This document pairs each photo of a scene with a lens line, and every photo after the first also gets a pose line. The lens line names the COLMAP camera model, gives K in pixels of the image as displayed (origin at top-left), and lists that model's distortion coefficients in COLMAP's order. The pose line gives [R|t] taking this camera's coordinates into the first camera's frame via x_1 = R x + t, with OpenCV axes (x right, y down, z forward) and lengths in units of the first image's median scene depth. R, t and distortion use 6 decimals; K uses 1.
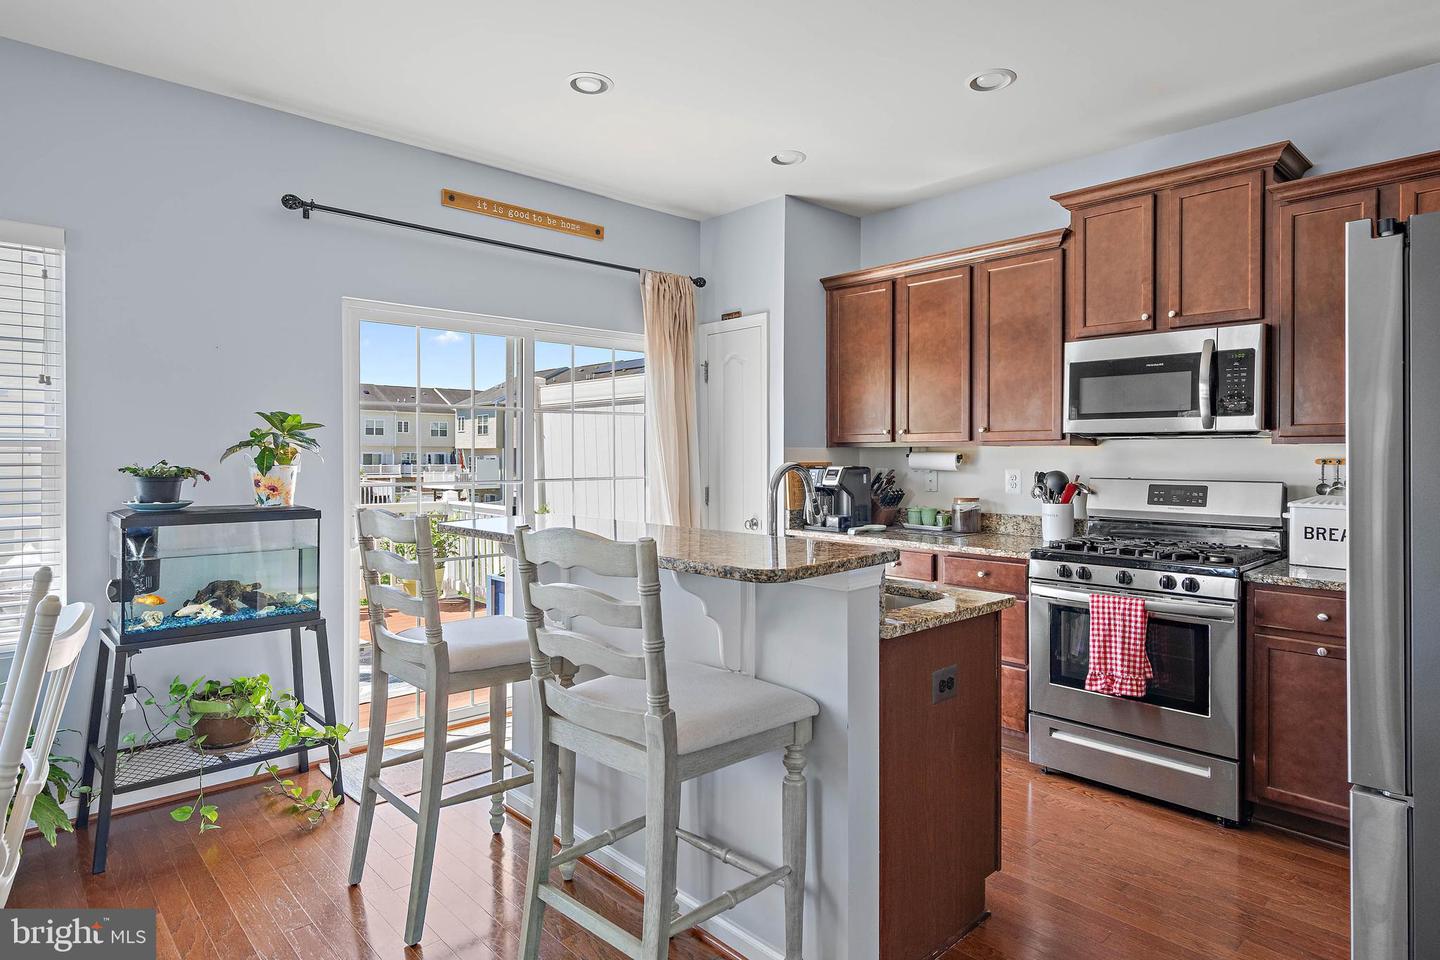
lens RADIAL K [[814.3, 0, 712.5], [0, 814.3, 460.4], [0, 0, 1]] dist [-0.002961, -0.000768]
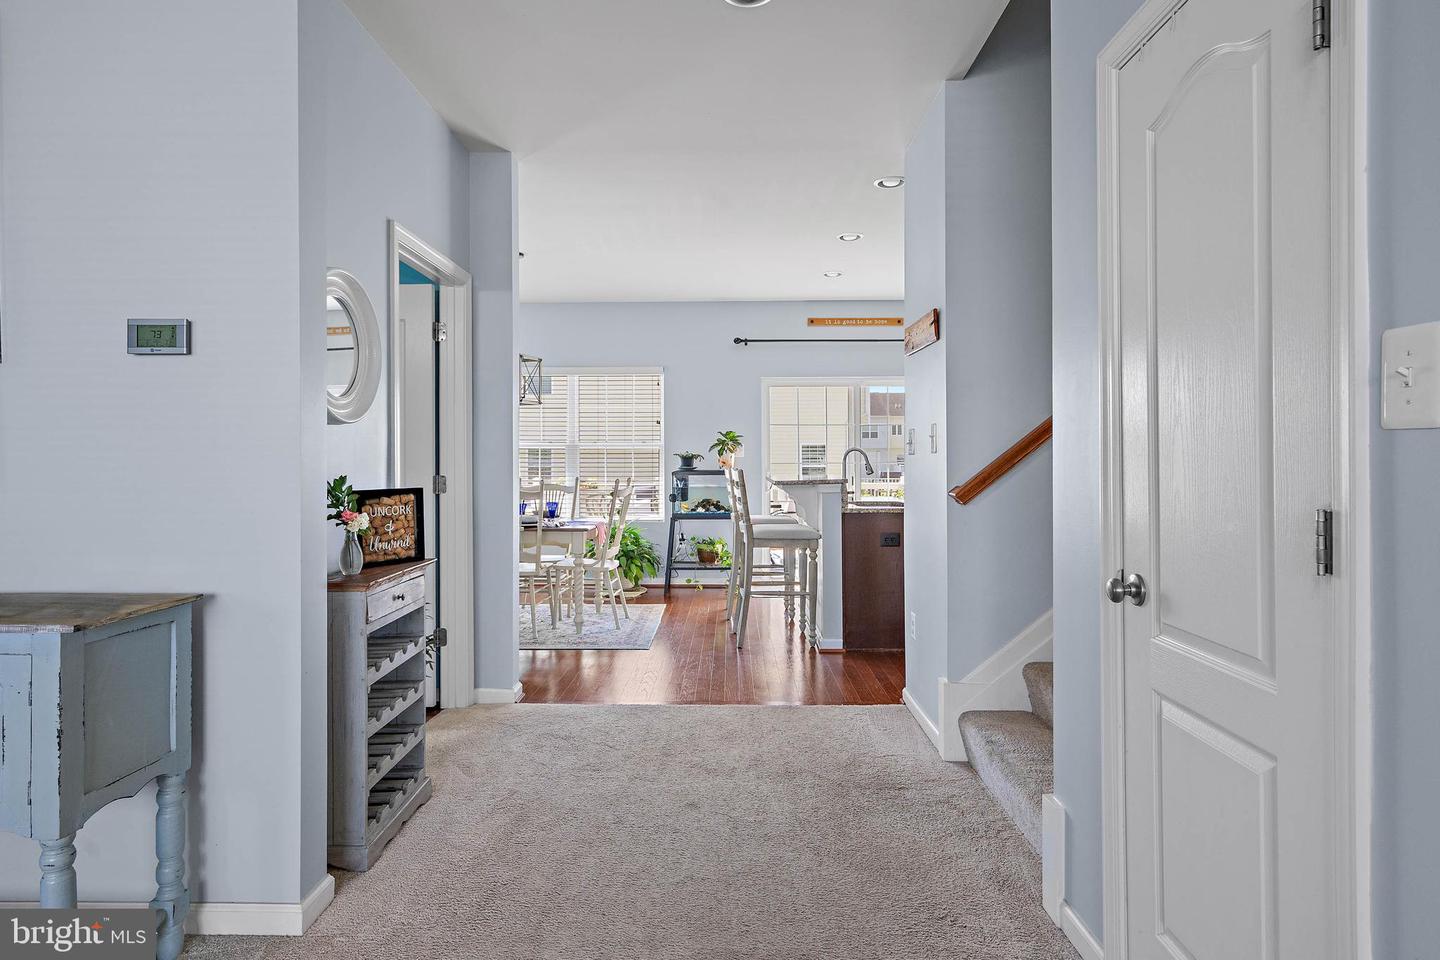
lens RADIAL K [[787.1, 0, 716.7], [0, 787.1, 465.9], [0, 0, 1]] dist [0.024475, -0.002428]
pose [[0.720083, 0.003115, -0.693881, 1.128190], [0.003769, 0.999958, 0.008401, 0.024845], [0.693877, -0.008664, 0.720041, -0.752452]]
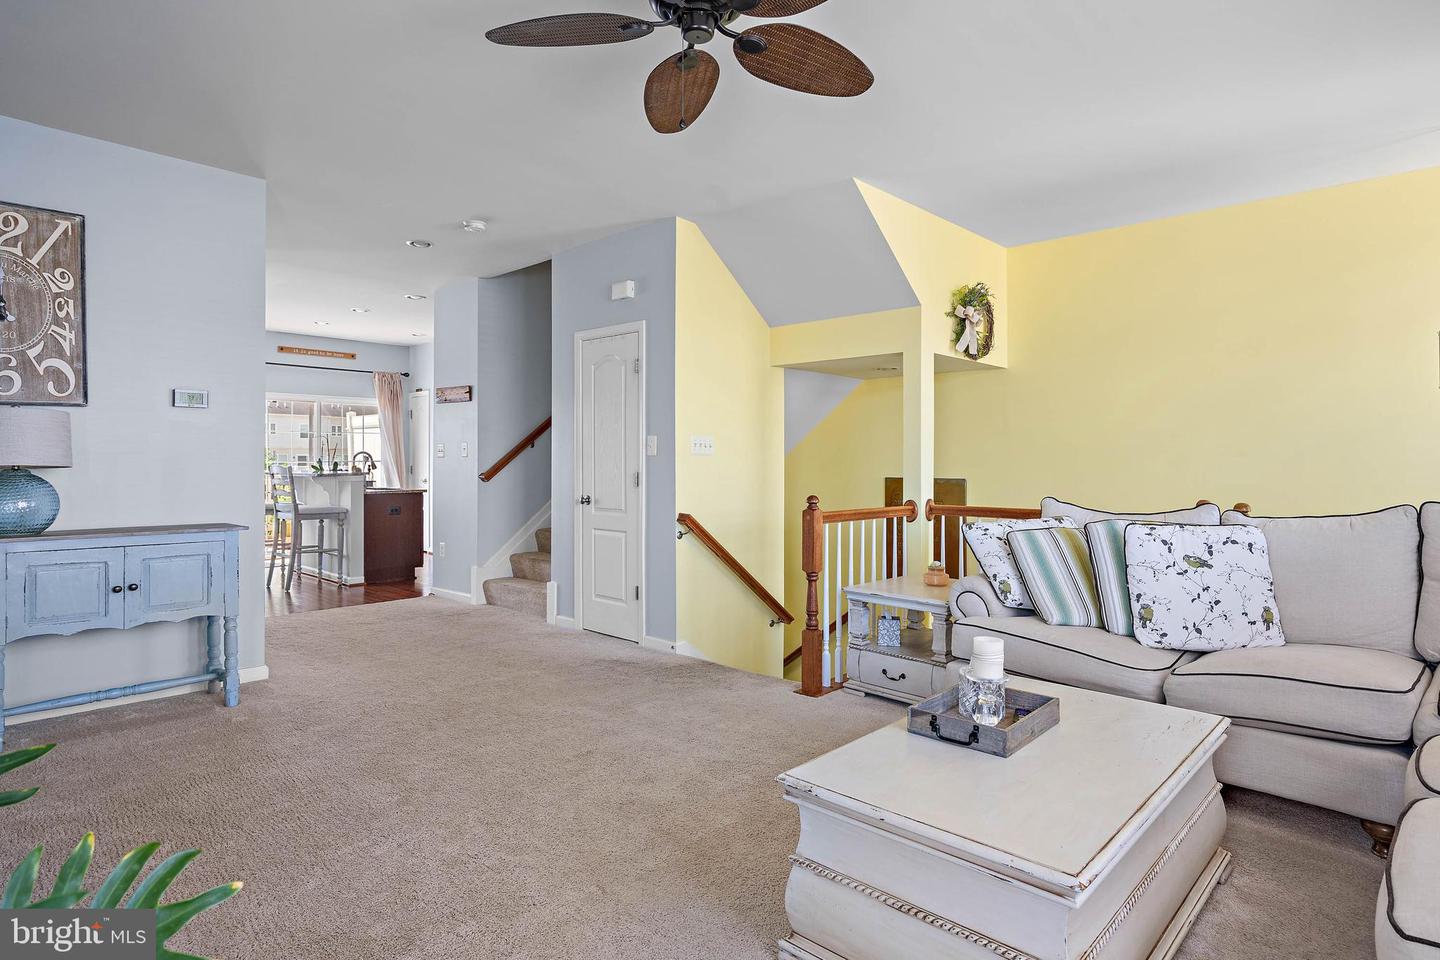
lens RADIAL K [[787.1, 0, 720.7], [0, 787.1, 464.5], [0, 0, 1]] dist [0.024475, -0.002428]
pose [[0.997319, 0.001781, 0.073159, 1.128917], [-0.002492, 0.999951, 0.009627, 0.015852], [-0.073139, -0.009784, 0.997274, -2.053399]]
